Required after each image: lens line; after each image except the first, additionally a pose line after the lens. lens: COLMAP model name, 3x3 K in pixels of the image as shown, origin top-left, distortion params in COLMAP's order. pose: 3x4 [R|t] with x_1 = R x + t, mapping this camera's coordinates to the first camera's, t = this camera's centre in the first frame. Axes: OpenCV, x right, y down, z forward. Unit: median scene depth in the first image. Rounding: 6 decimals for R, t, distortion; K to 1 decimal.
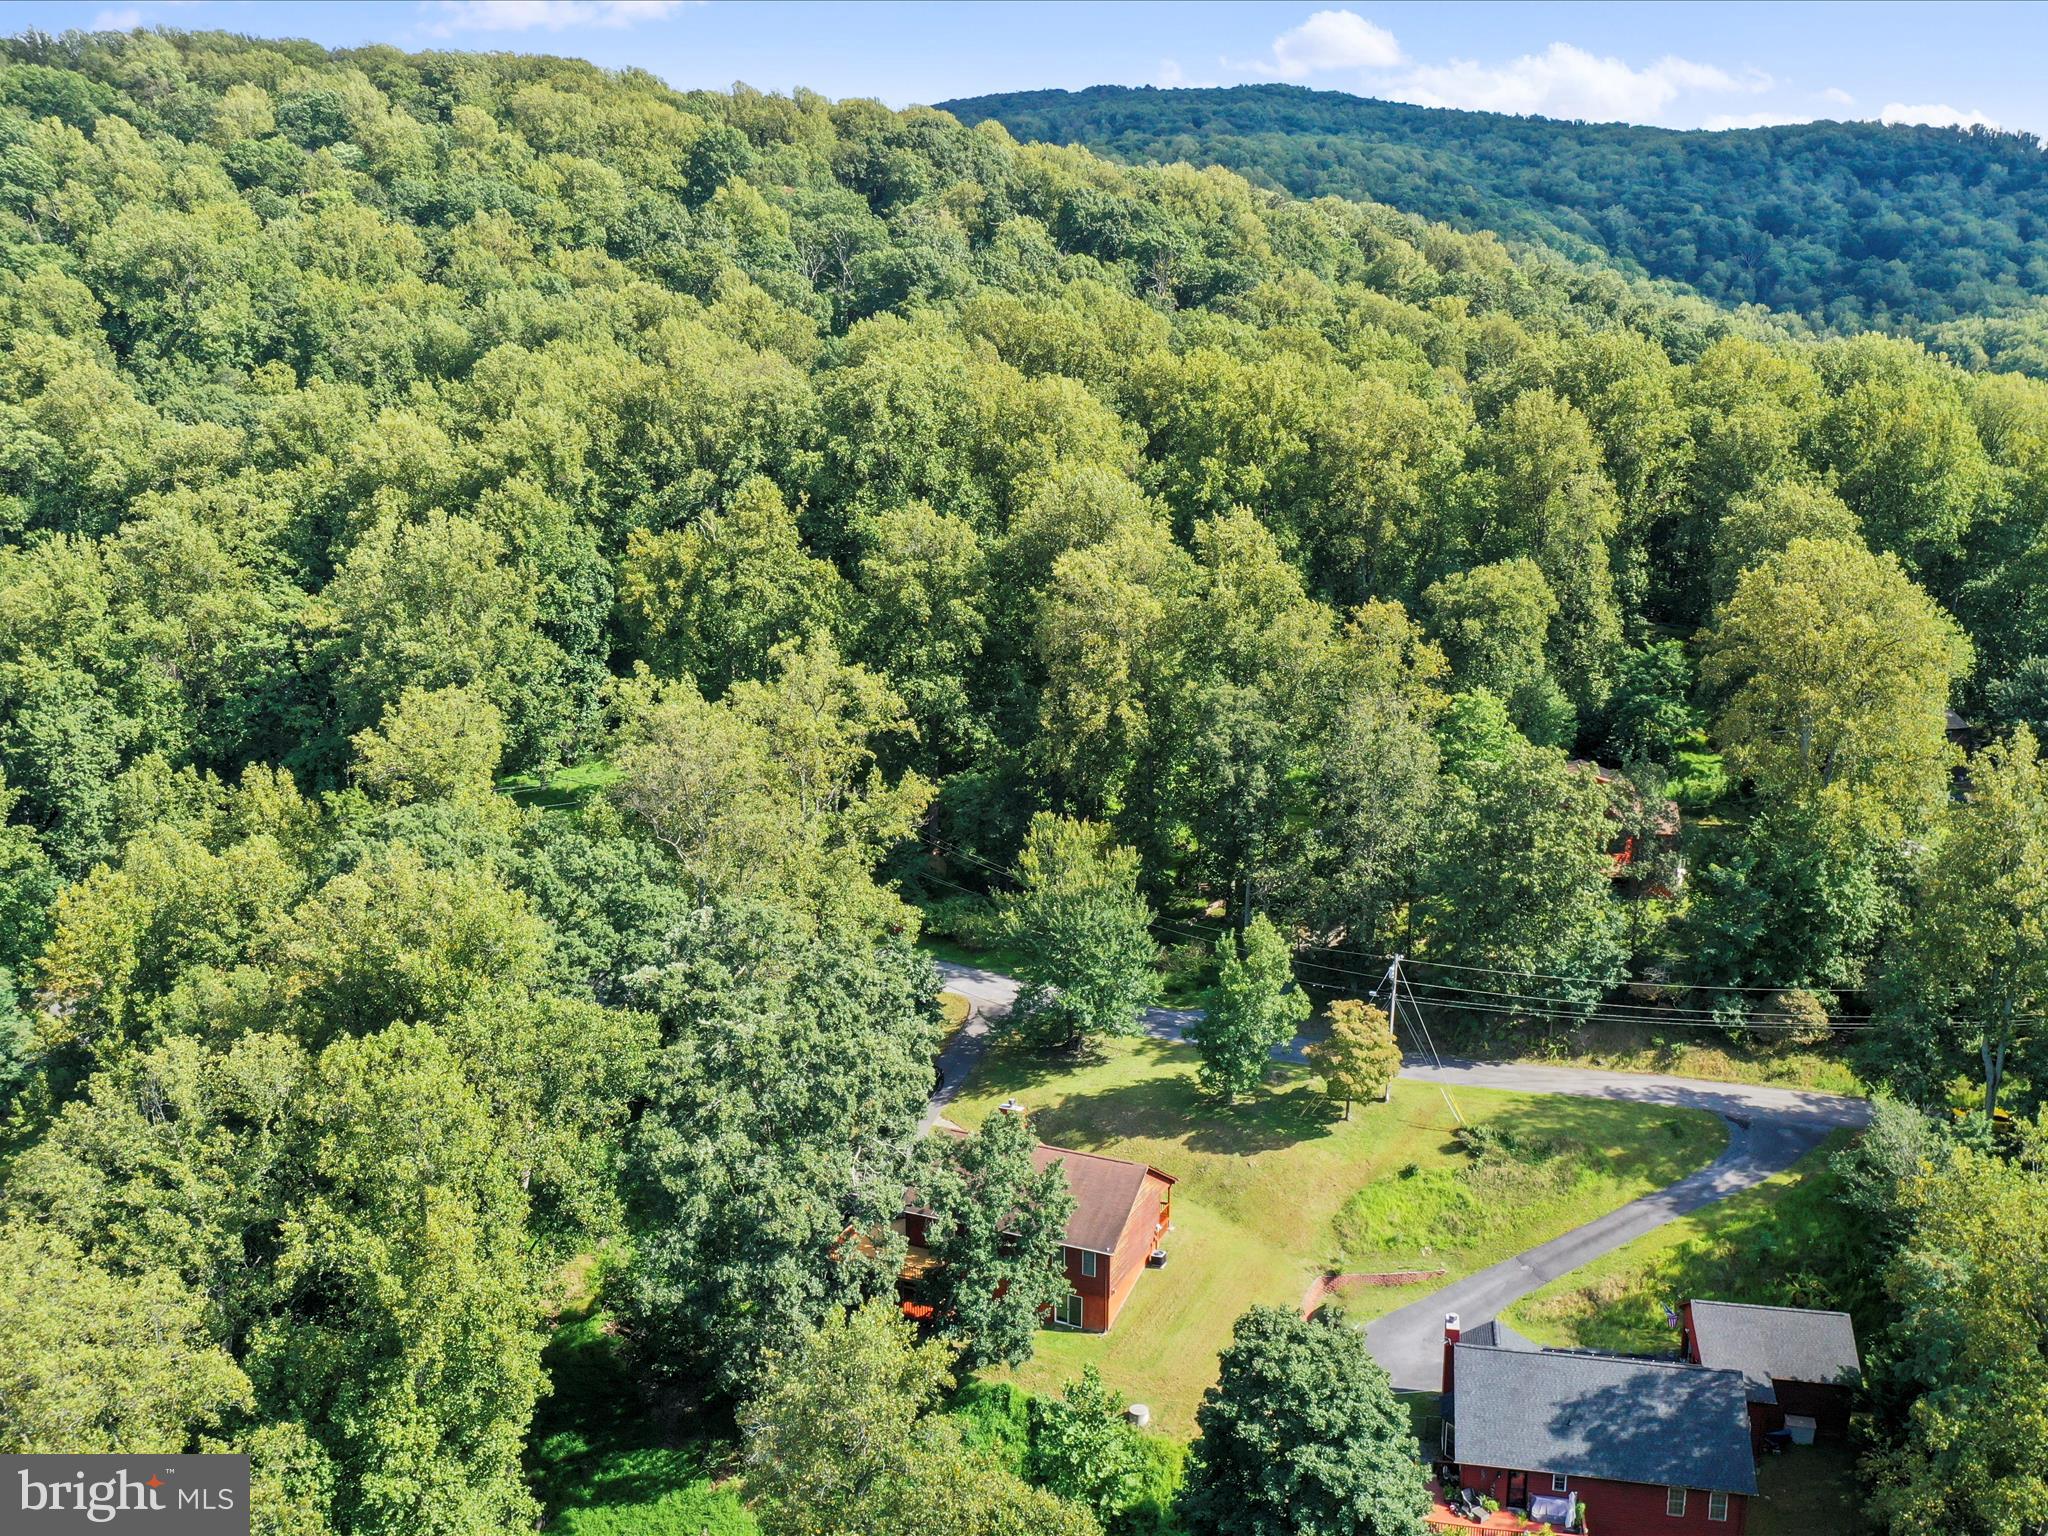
lens RADIAL K [[1684.0, 0, 1018.0], [0, 1684.0, 724.5], [0, 0, 1]] dist [-0.010568, 0.000122]
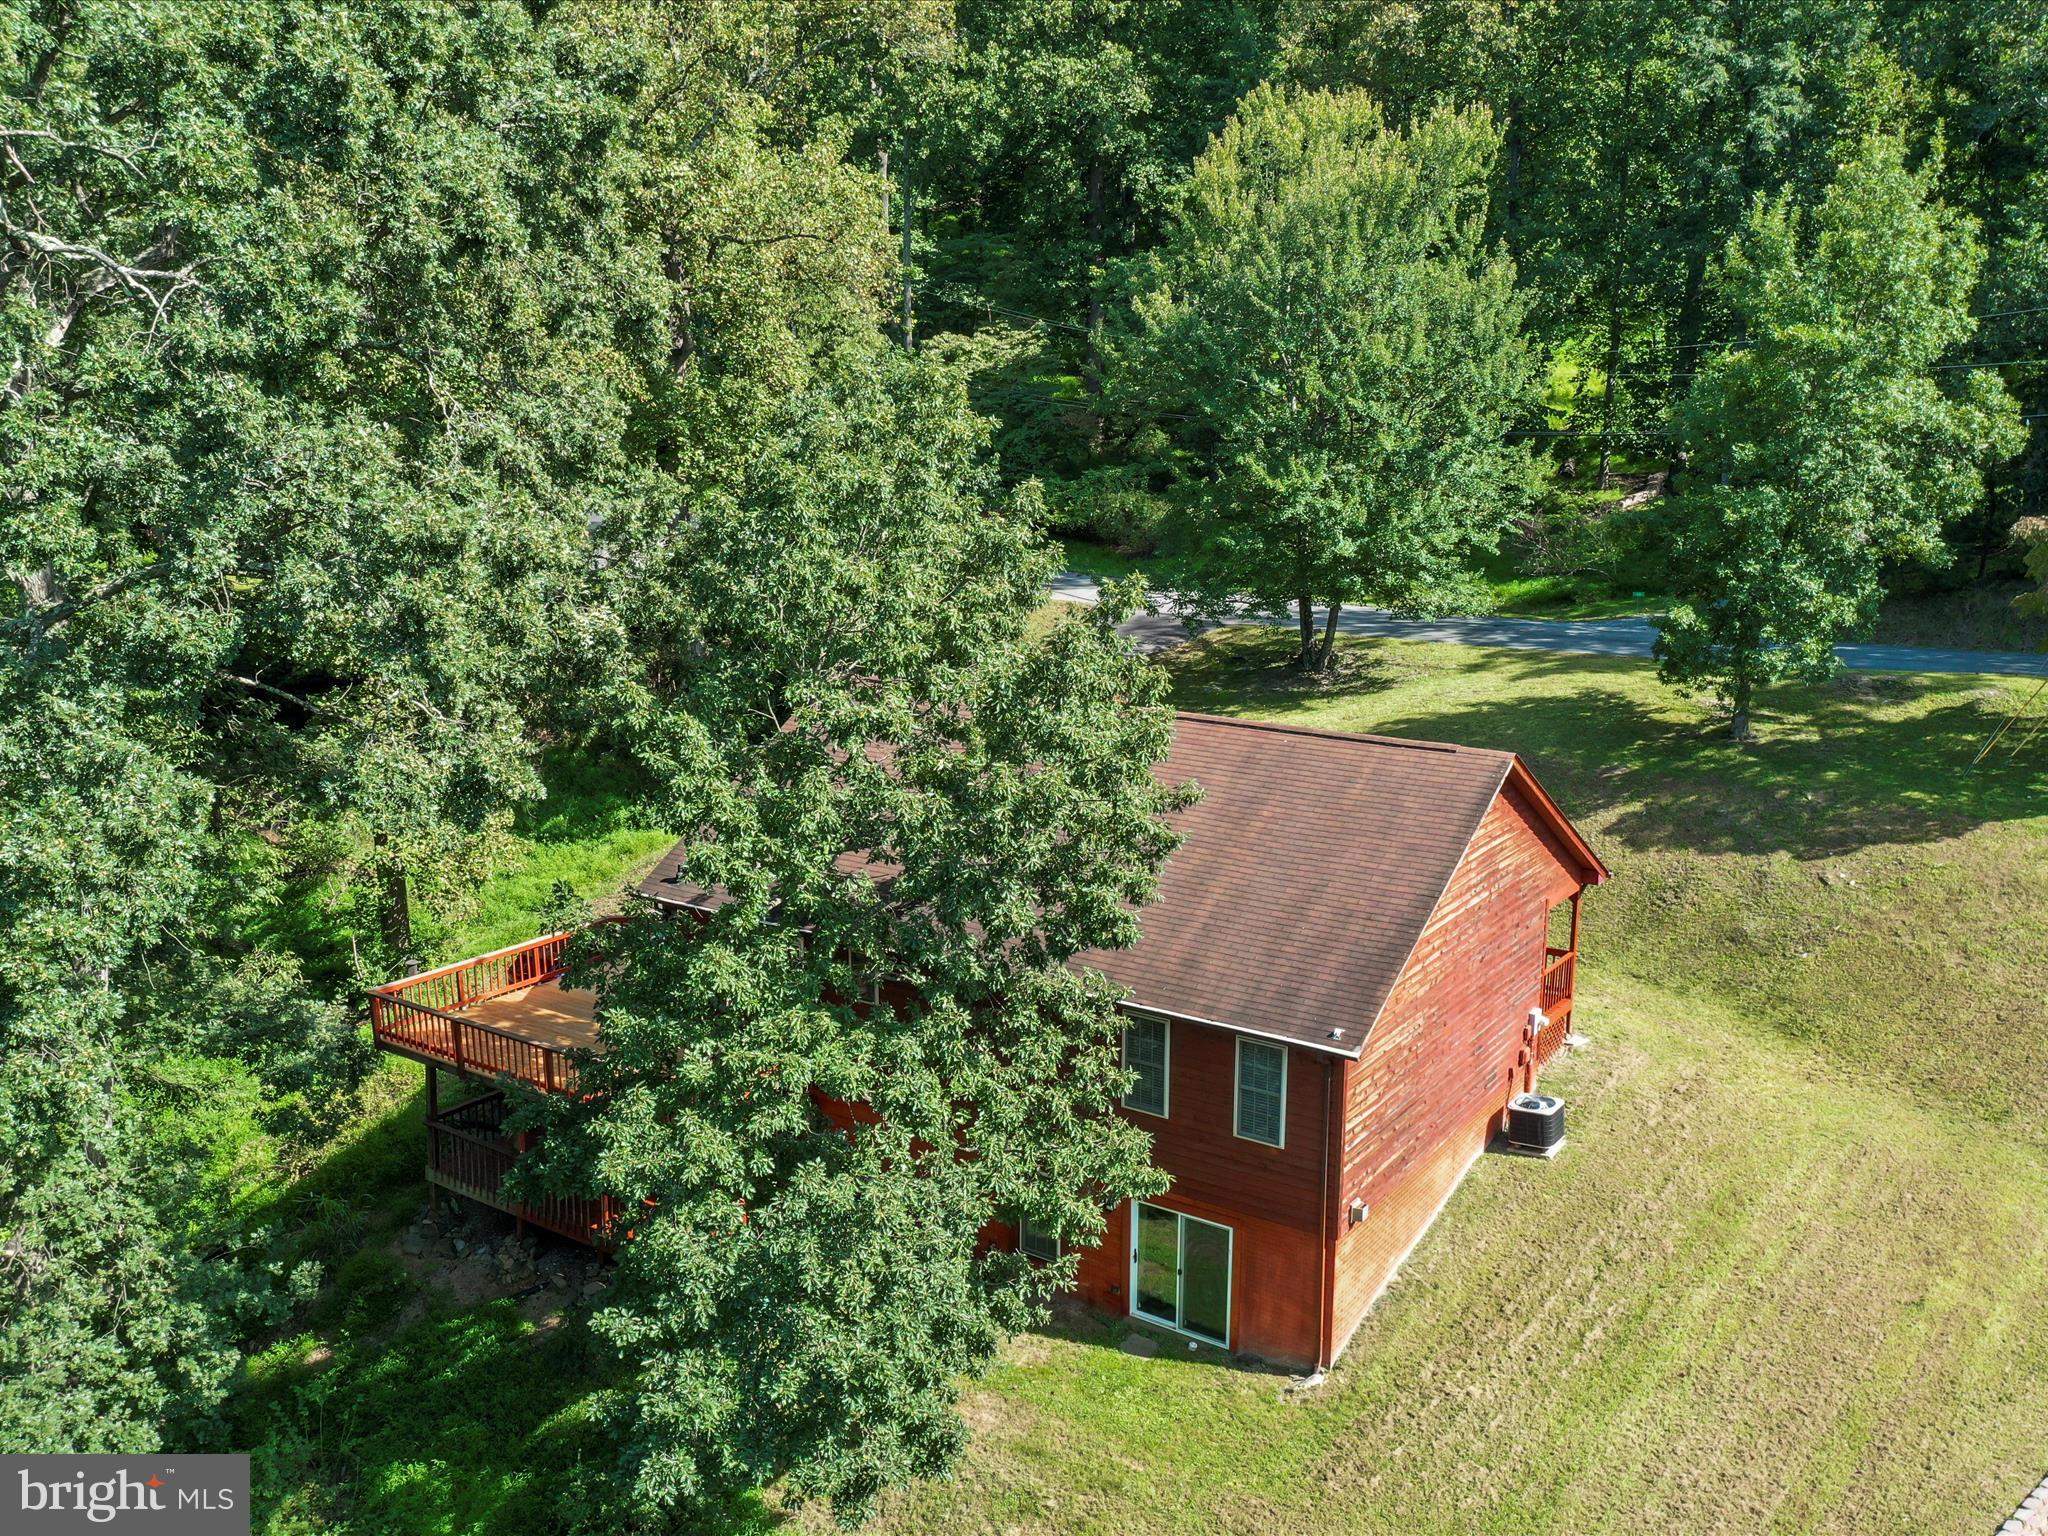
lens RADIAL K [[1684.0, 0, 1018.0], [0, 1684.0, 724.5], [0, 0, 1]] dist [-0.010568, 0.000122]
pose [[0.981566, 0.032506, -0.188337, 0.047353], [-0.030241, 0.999432, 0.014886, 0.237963], [0.188714, -0.008916, 0.981992, 0.677646]]
